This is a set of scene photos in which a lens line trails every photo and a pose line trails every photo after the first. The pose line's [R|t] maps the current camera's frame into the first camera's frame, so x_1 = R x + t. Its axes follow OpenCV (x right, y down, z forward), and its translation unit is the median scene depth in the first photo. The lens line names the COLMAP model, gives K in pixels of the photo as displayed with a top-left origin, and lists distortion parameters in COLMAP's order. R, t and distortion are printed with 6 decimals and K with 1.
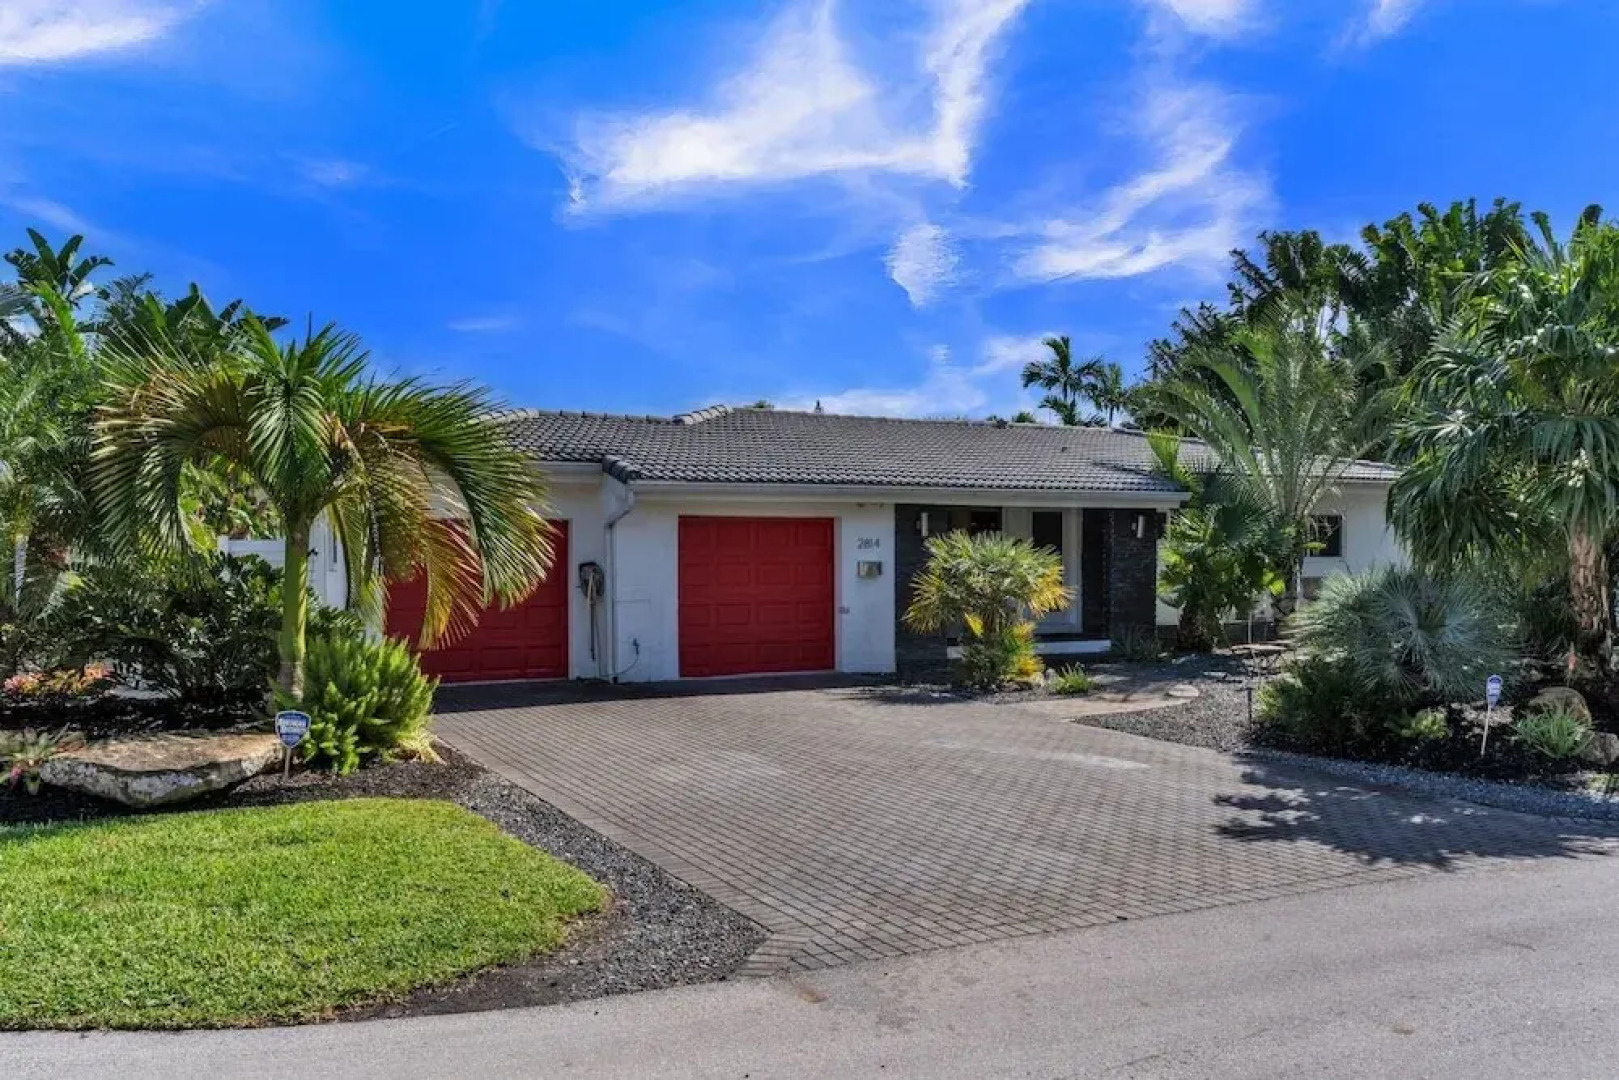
lens RADIAL K [[1308.6, 0, 809.5], [0, 1308.6, 540.0], [0, 0, 1]] dist [0.035517, 0.000246]
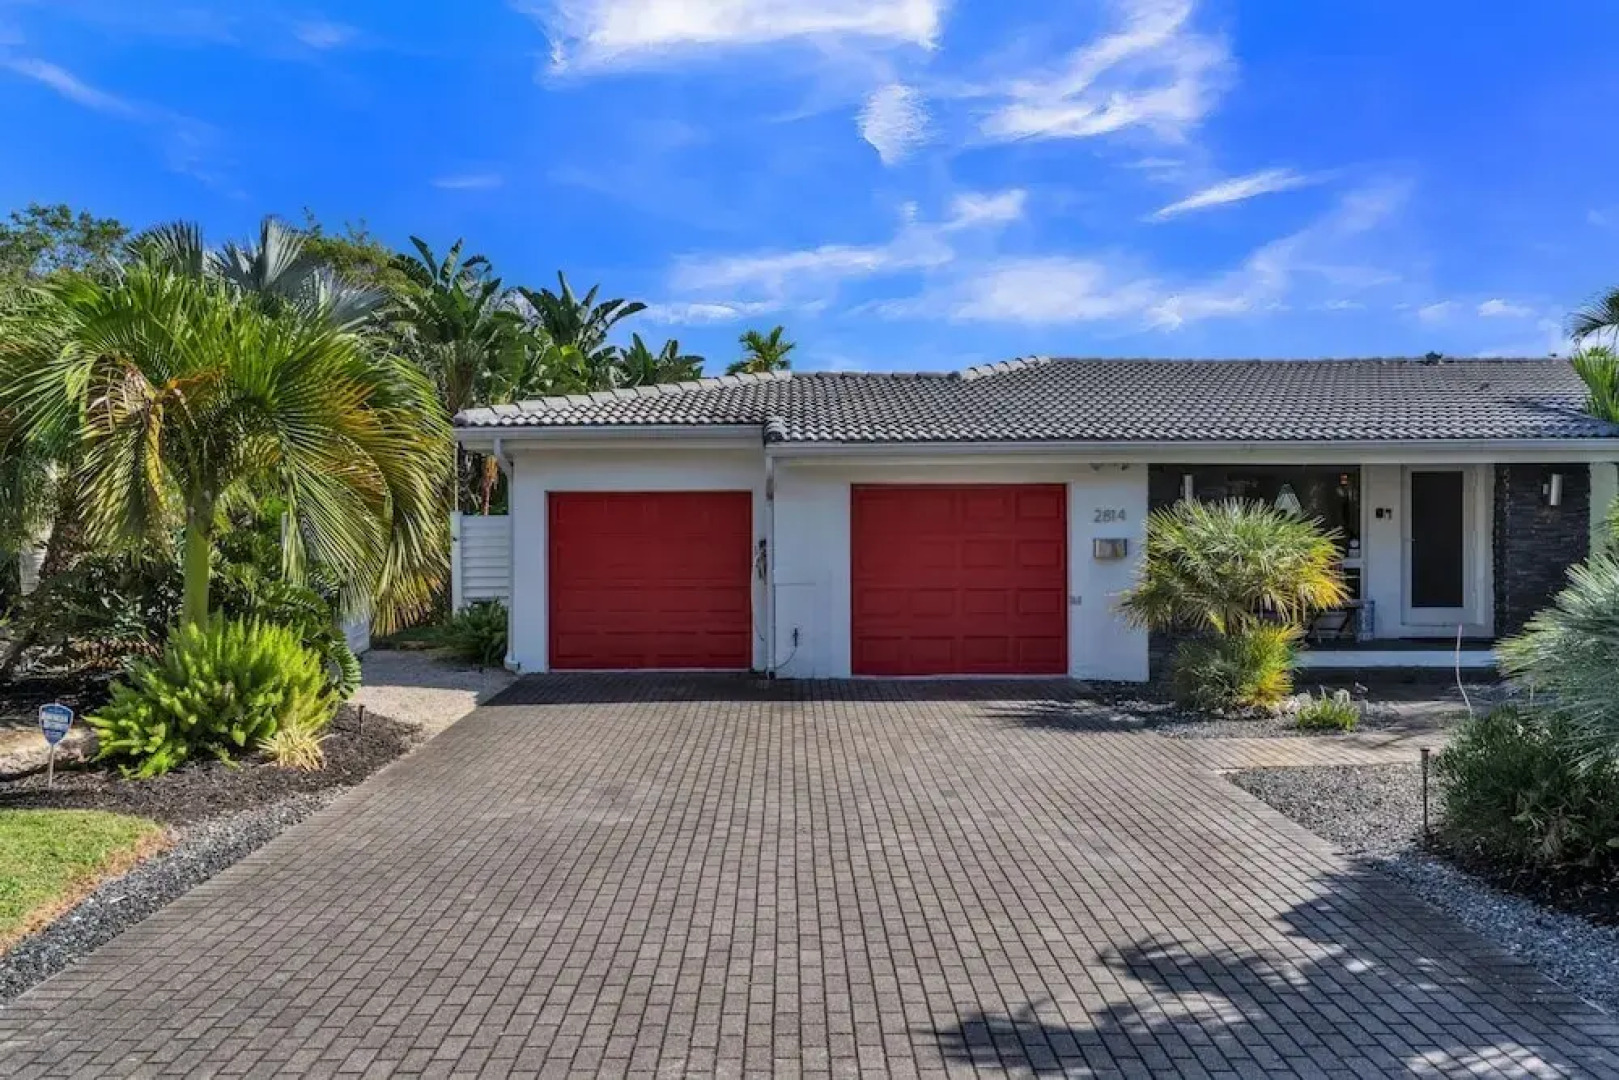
lens RADIAL K [[1281.2, 0, 809.5], [0, 1281.2, 540.0], [0, 0, 1]] dist [-0.005127, -0.003330]
pose [[0.882644, 0.002477, -0.470035, 0.264488], [0.006929, 0.999809, 0.018281, 0.001870], [0.469991, -0.019392, 0.882458, 0.255750]]
